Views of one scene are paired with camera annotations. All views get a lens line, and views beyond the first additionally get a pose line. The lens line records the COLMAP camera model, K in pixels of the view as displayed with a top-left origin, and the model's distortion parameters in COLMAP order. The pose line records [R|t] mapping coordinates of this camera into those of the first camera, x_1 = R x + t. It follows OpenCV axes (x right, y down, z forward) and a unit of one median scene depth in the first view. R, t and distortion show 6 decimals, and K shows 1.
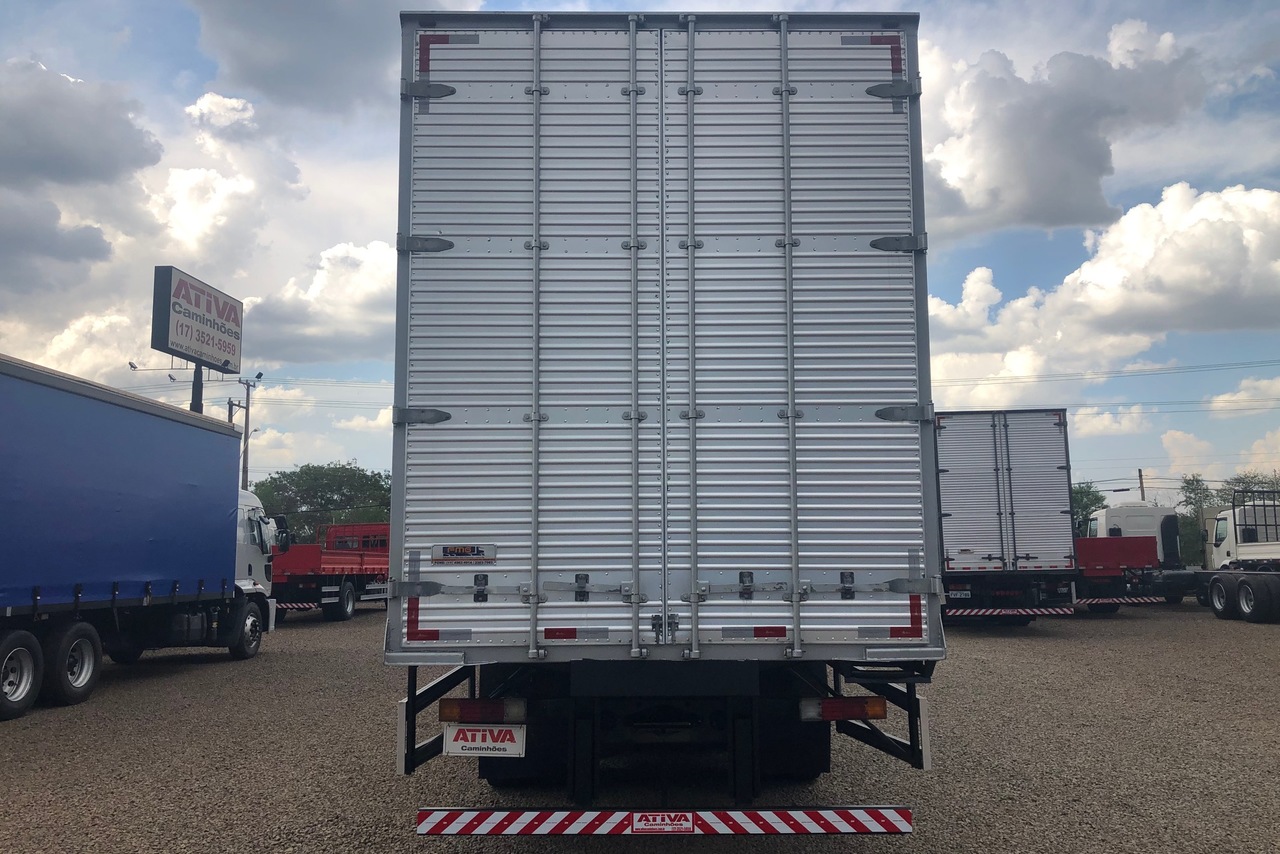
lens RADIAL K [[1022.5, 0, 640.0], [0, 1022.5, 427.0], [0, 0, 1]] dist [0.041992, -0.004314]
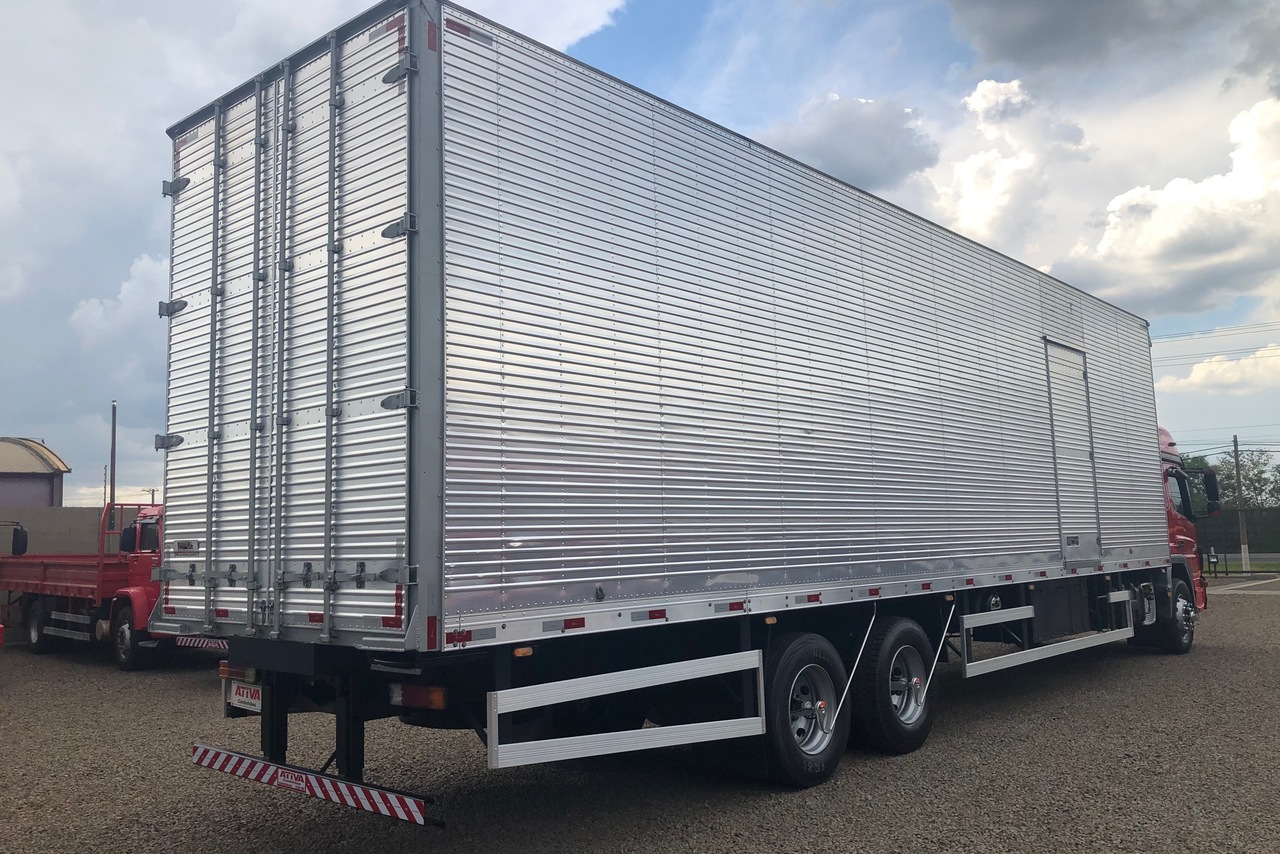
lens RADIAL K [[1022.5, 0, 640.0], [0, 1022.5, 427.0], [0, 0, 1]] dist [0.041992, -0.004314]
pose [[0.735870, -0.086666, -0.671554, 1.114105], [0.104087, 0.994466, -0.014283, 0.050792], [0.669075, -0.059390, 0.740818, 0.433205]]
